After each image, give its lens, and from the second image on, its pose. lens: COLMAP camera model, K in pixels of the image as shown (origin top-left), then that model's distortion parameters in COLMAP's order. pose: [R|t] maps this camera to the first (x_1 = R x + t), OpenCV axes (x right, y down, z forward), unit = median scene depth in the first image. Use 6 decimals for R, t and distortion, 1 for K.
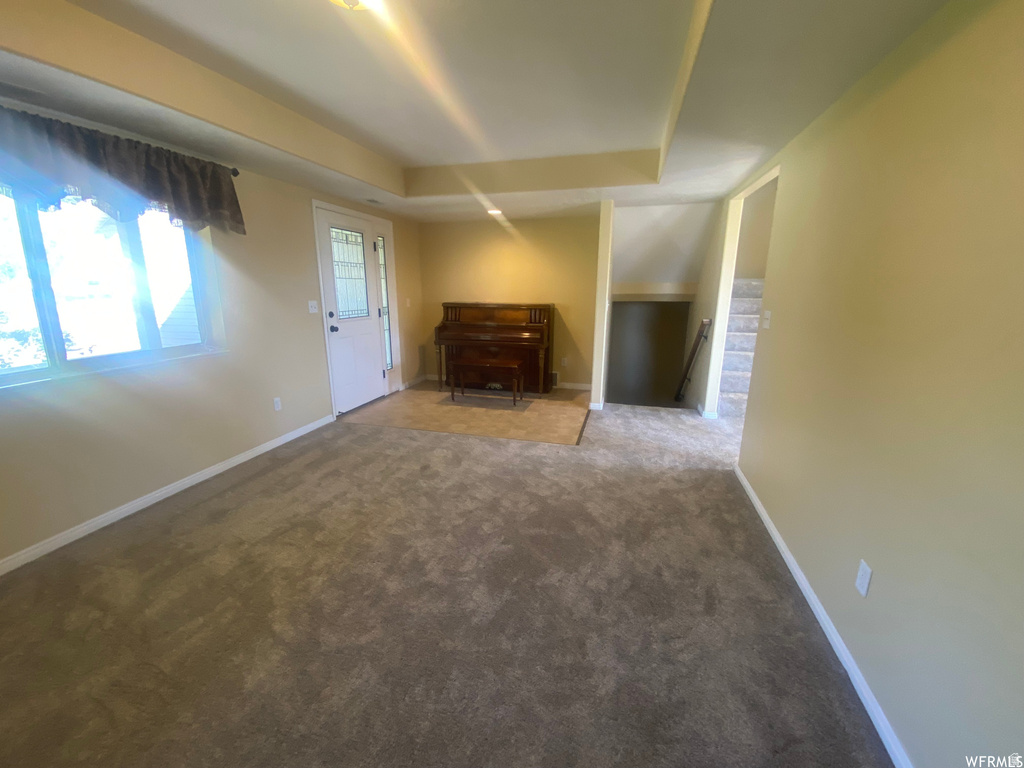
lens RADIAL K [[411.8, 0, 513.0], [0, 411.8, 381.3], [0, 0, 1]] dist [-0.012344, -0.005173]
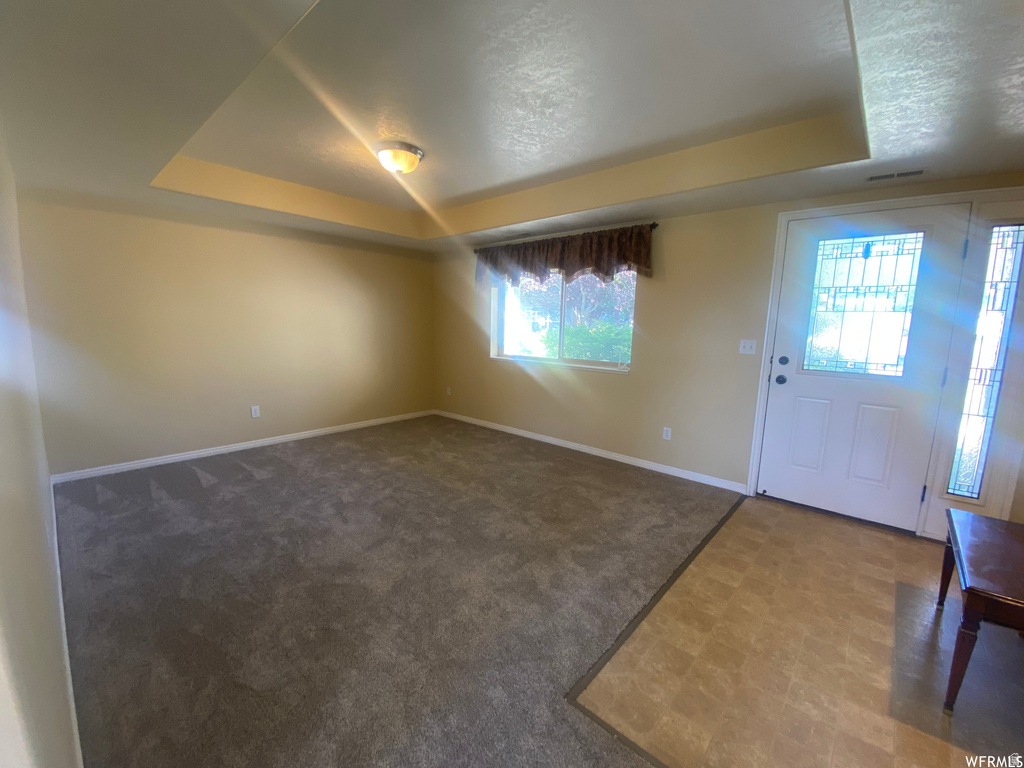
lens RADIAL K [[417.8, 0, 514.4], [0, 417.8, 381.1], [0, 0, 1]] dist [-0.000443, -0.000014]
pose [[-0.445585, 0.107712, -0.888736, 0.469778], [-0.230366, 0.945510, 0.230091, -0.201072], [0.865093, 0.307260, -0.396491, 0.943607]]
